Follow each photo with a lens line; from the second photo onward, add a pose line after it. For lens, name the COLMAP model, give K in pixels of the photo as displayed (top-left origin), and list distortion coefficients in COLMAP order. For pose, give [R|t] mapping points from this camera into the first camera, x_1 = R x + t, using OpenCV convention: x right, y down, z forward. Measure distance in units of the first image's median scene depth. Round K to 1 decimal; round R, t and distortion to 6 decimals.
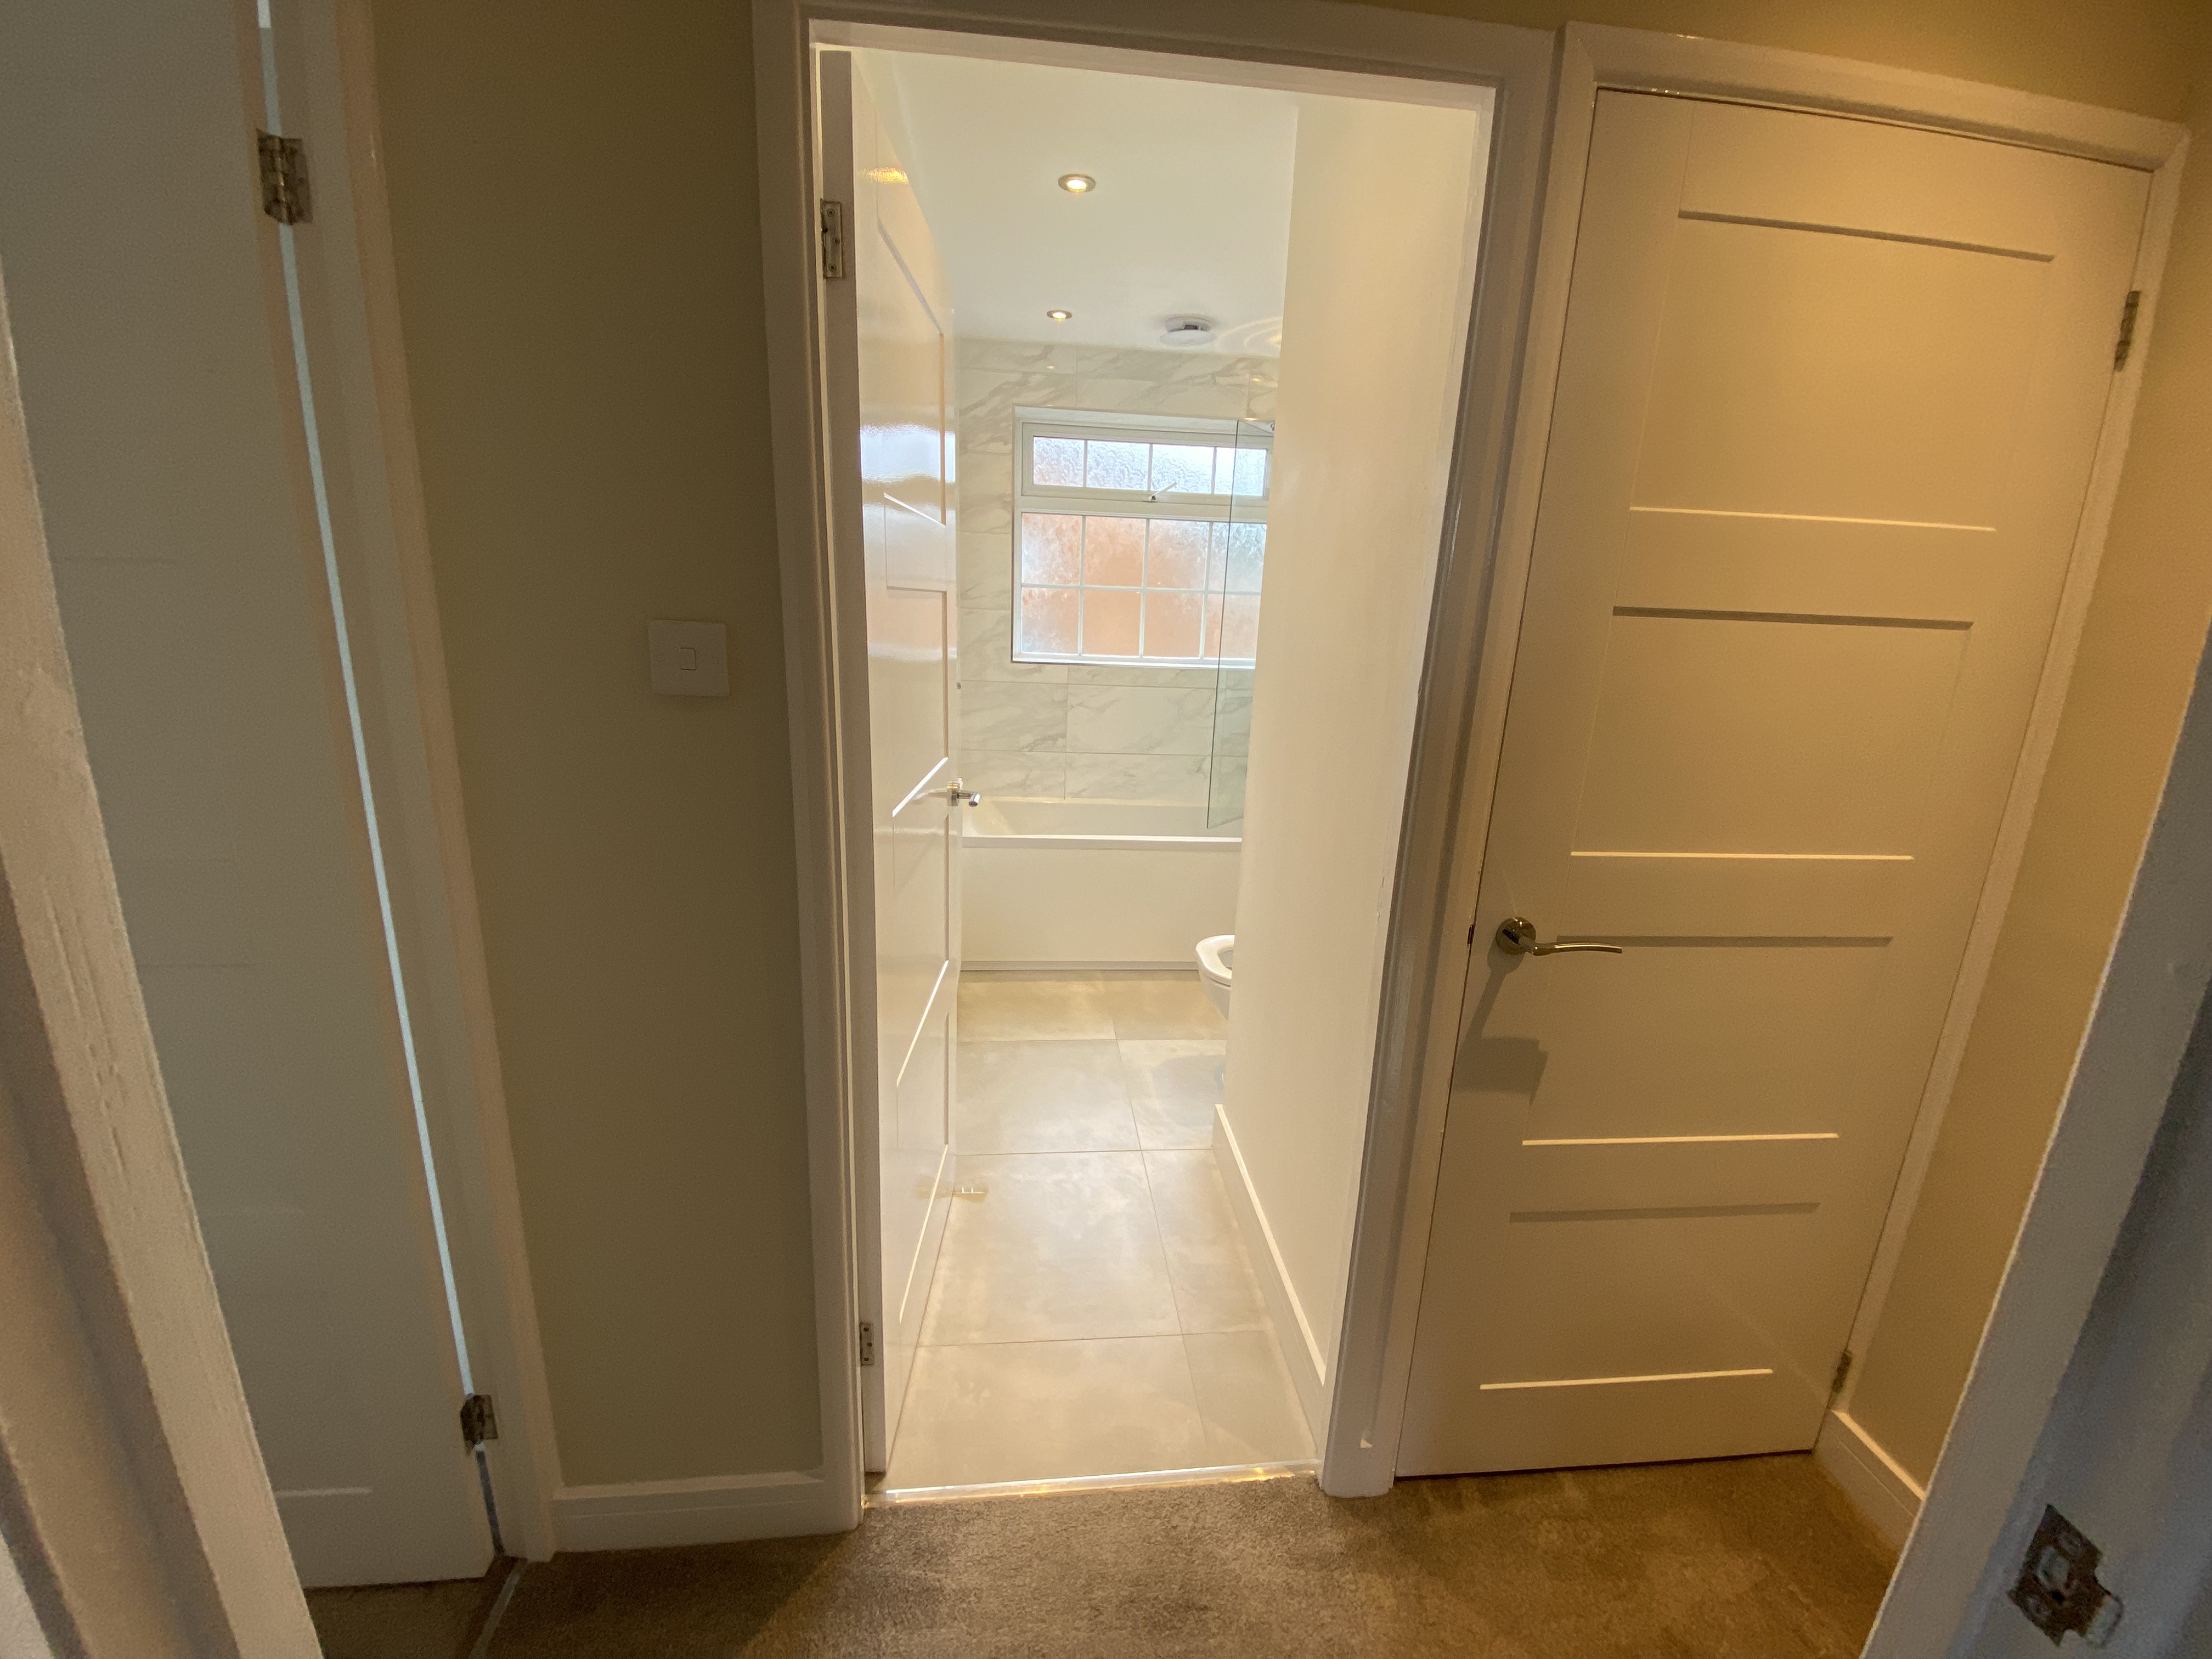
lens RADIAL K [[880.3, 0, 1104.6], [0, 880.3, 834.9], [0, 0, 1]] dist [-0.016359, -0.003469]
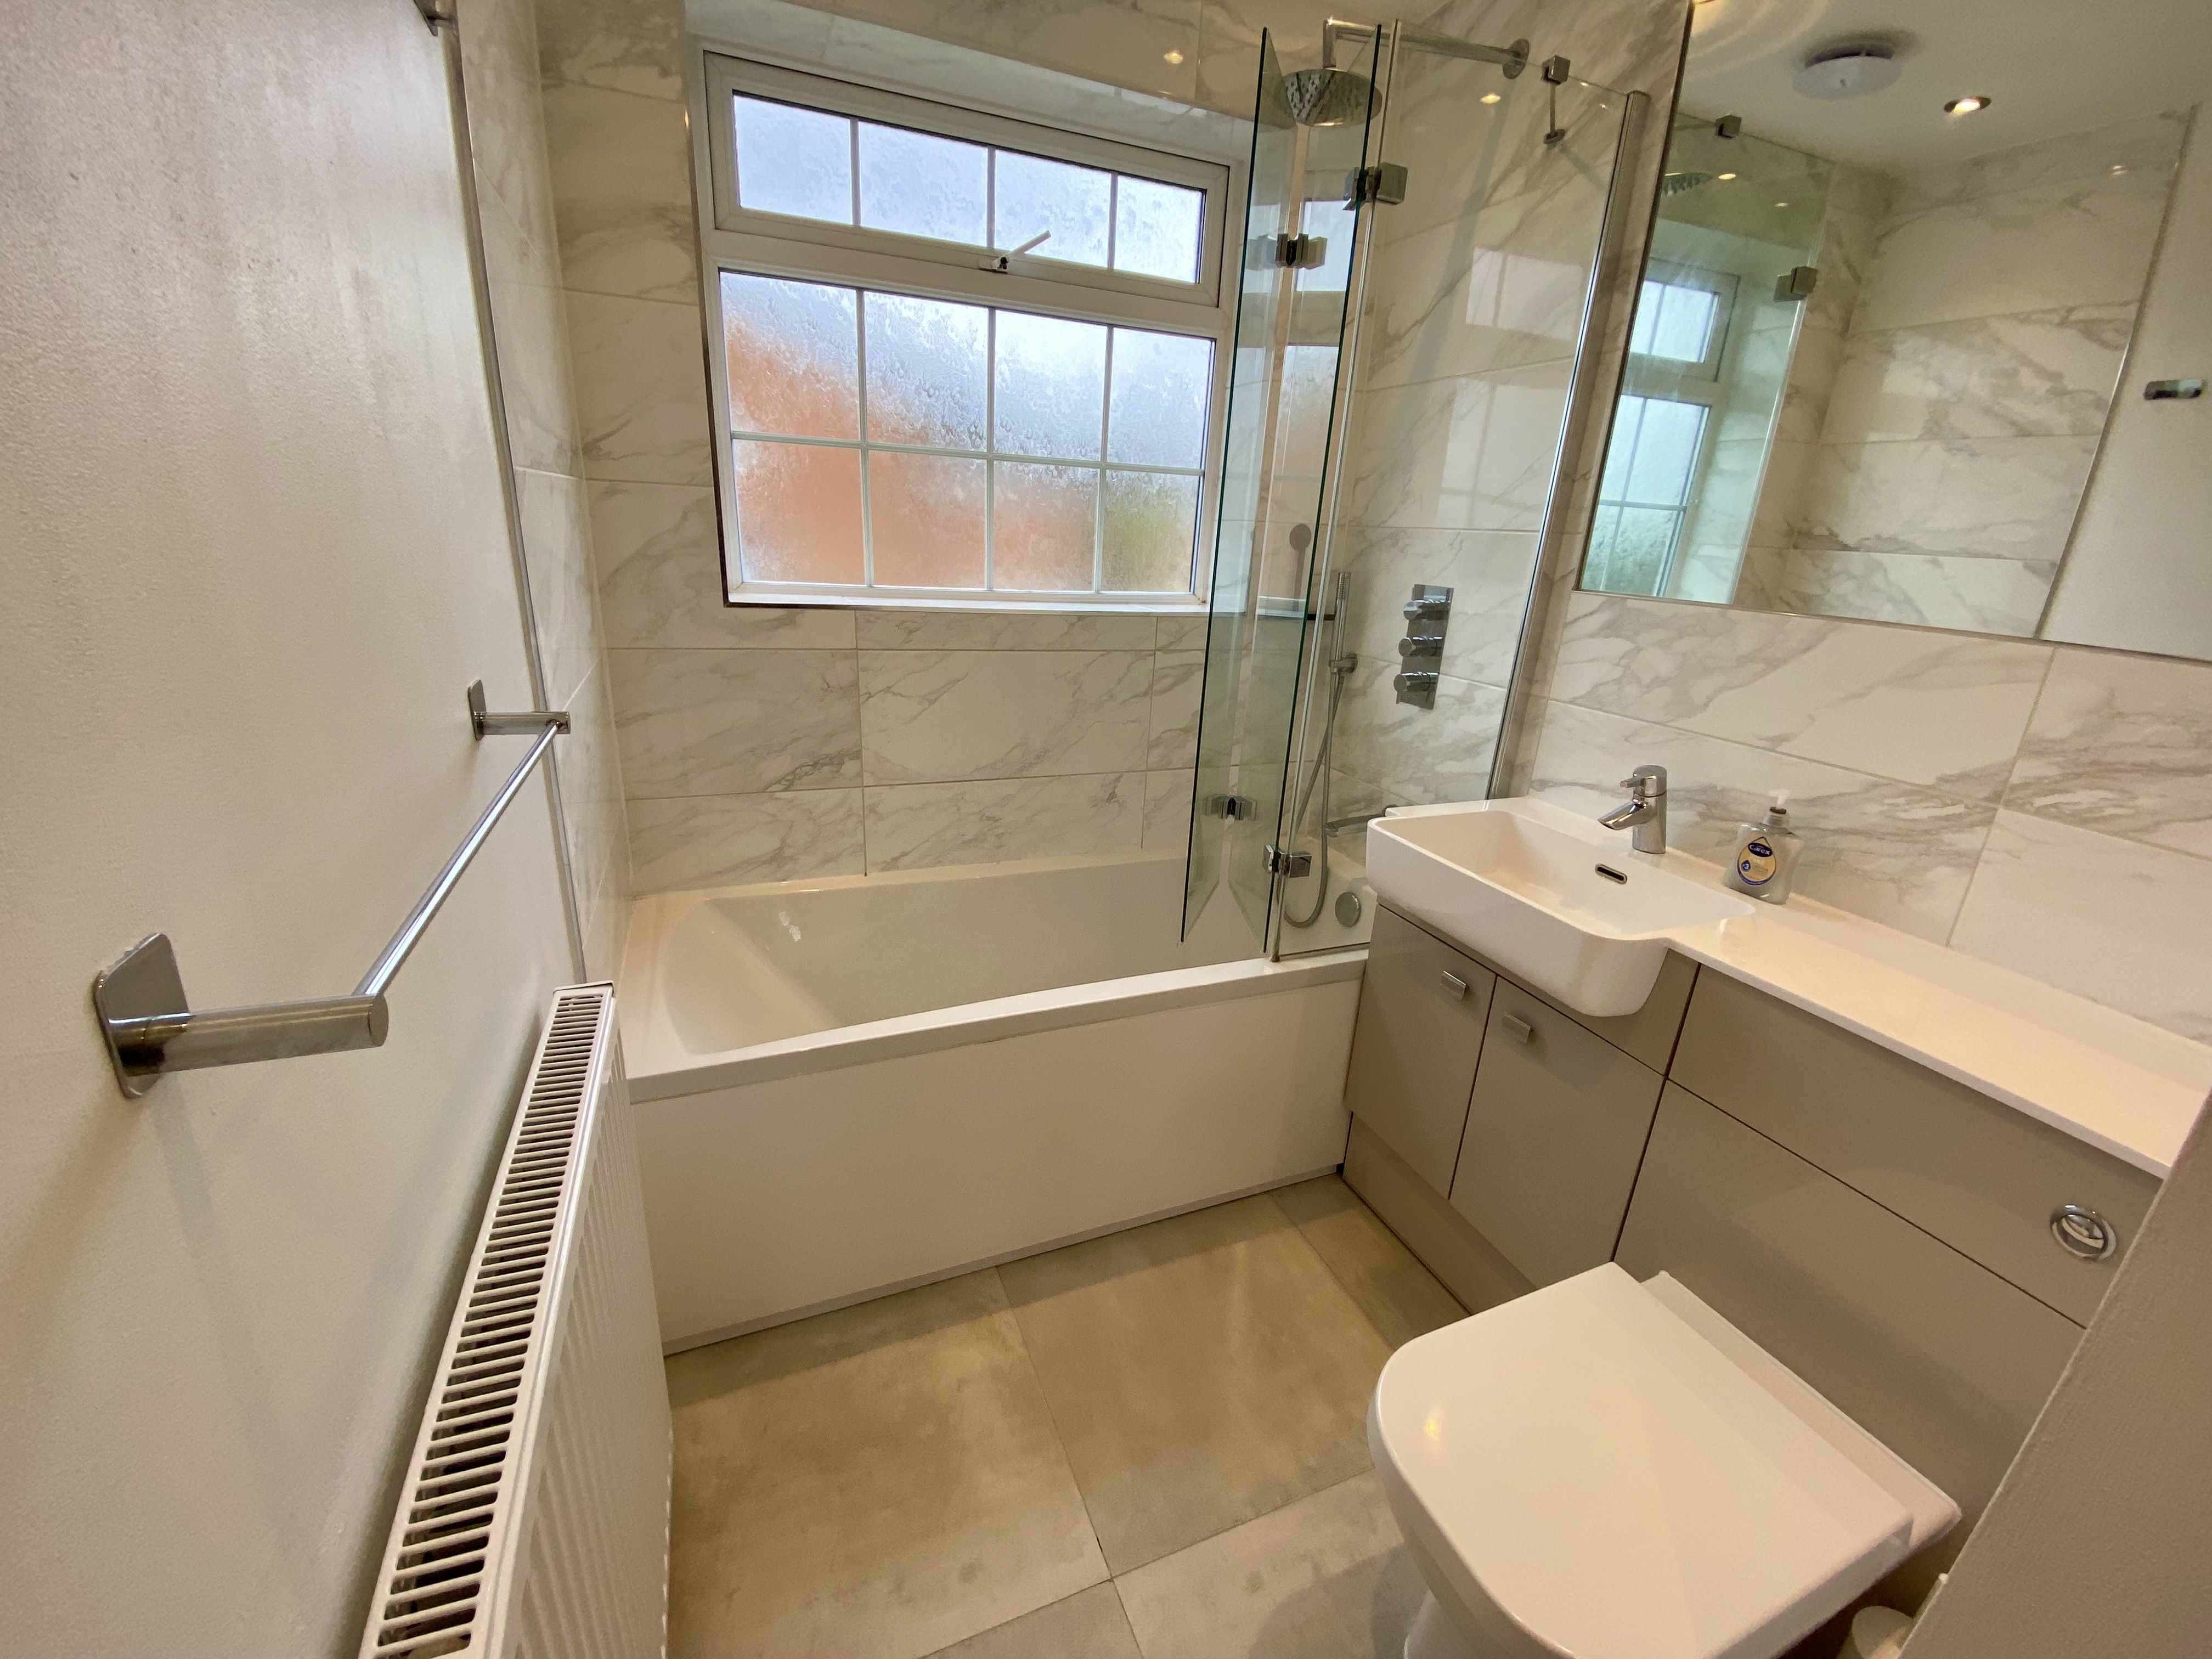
lens RADIAL K [[880.3, 0, 1109.4], [0, 880.3, 825.7], [0, 0, 1]] dist [-0.016359, -0.003469]
pose [[0.953937, -0.083431, 0.288173, -0.056067], [0.056400, 0.993299, 0.100876, -0.115778], [-0.294658, -0.079977, 0.952250, 0.491767]]
